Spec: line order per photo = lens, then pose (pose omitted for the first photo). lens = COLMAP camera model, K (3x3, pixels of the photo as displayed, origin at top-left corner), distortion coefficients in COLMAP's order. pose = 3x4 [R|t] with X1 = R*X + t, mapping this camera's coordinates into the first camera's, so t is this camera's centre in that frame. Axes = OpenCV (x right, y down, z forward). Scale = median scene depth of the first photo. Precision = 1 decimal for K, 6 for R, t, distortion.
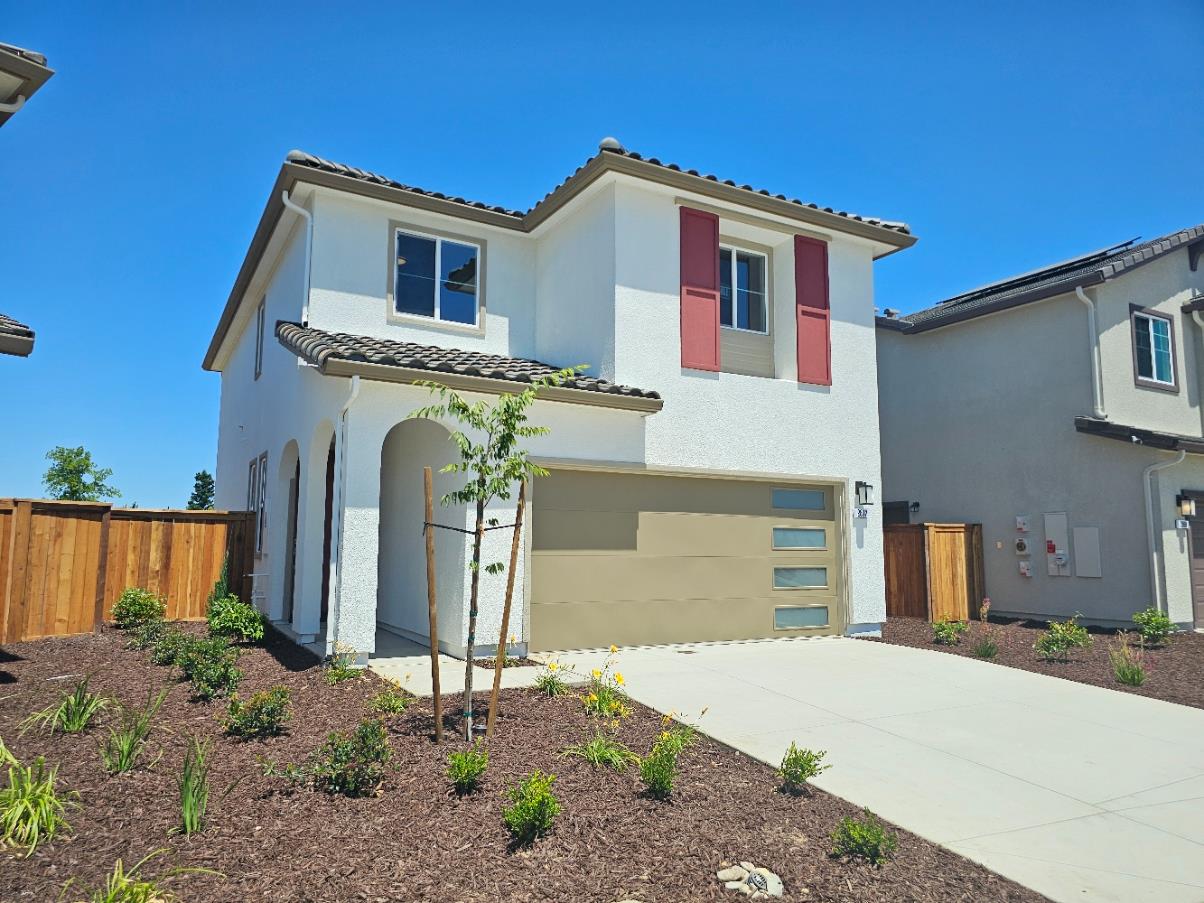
lens RADIAL K [[822.4, 0, 602.0], [0, 822.4, 451.5], [0, 0, 1]] dist [0.004036, 0.001047]
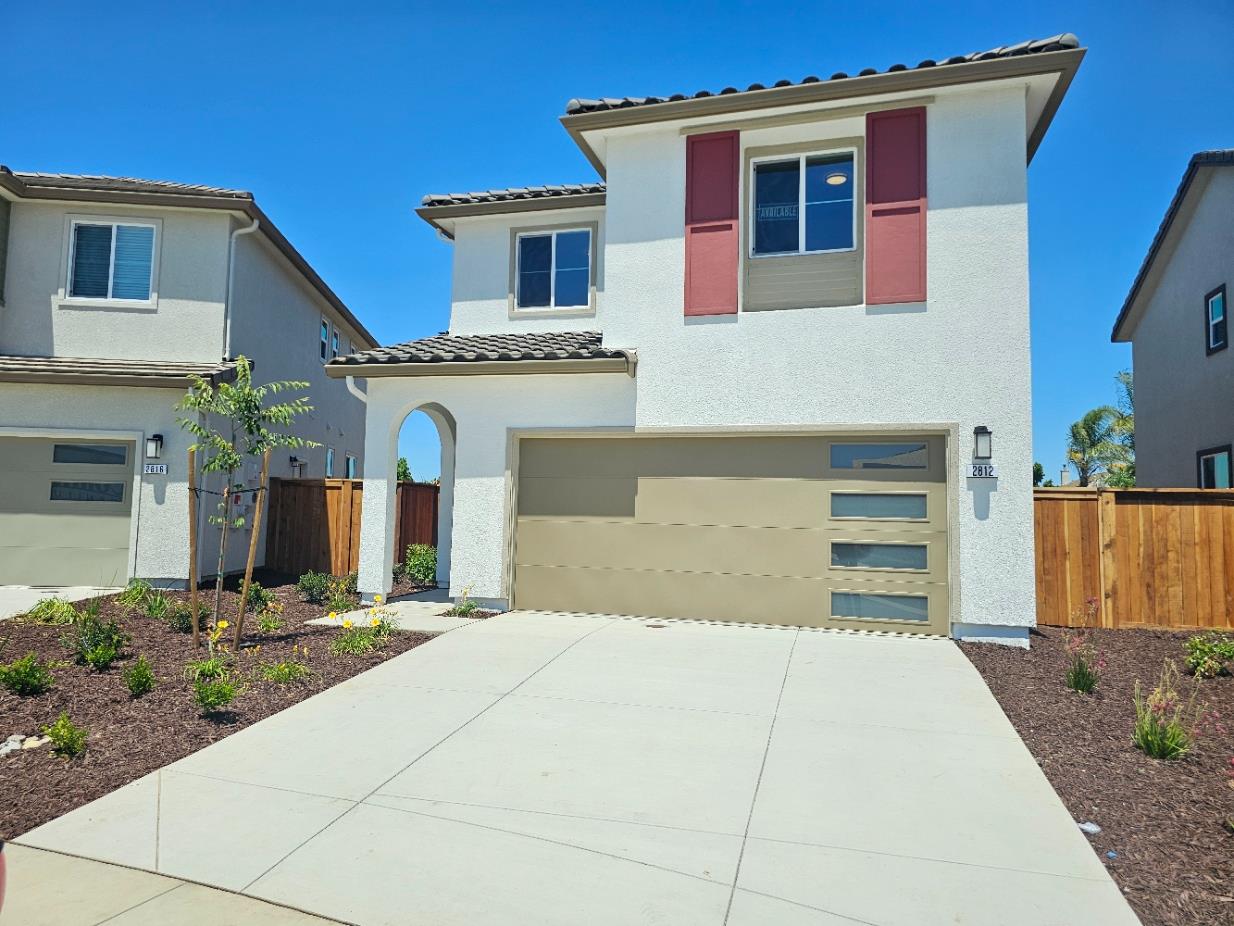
lens RADIAL K [[851.9, 0, 617.0], [0, 851.9, 463.0], [0, 0, 1]] dist [-0.028806, 0.003192]
pose [[0.673648, -0.039539, -0.737994, 0.694151], [0.068430, 0.997615, 0.009015, 0.042450], [0.735877, -0.056574, 0.674747, 0.291388]]
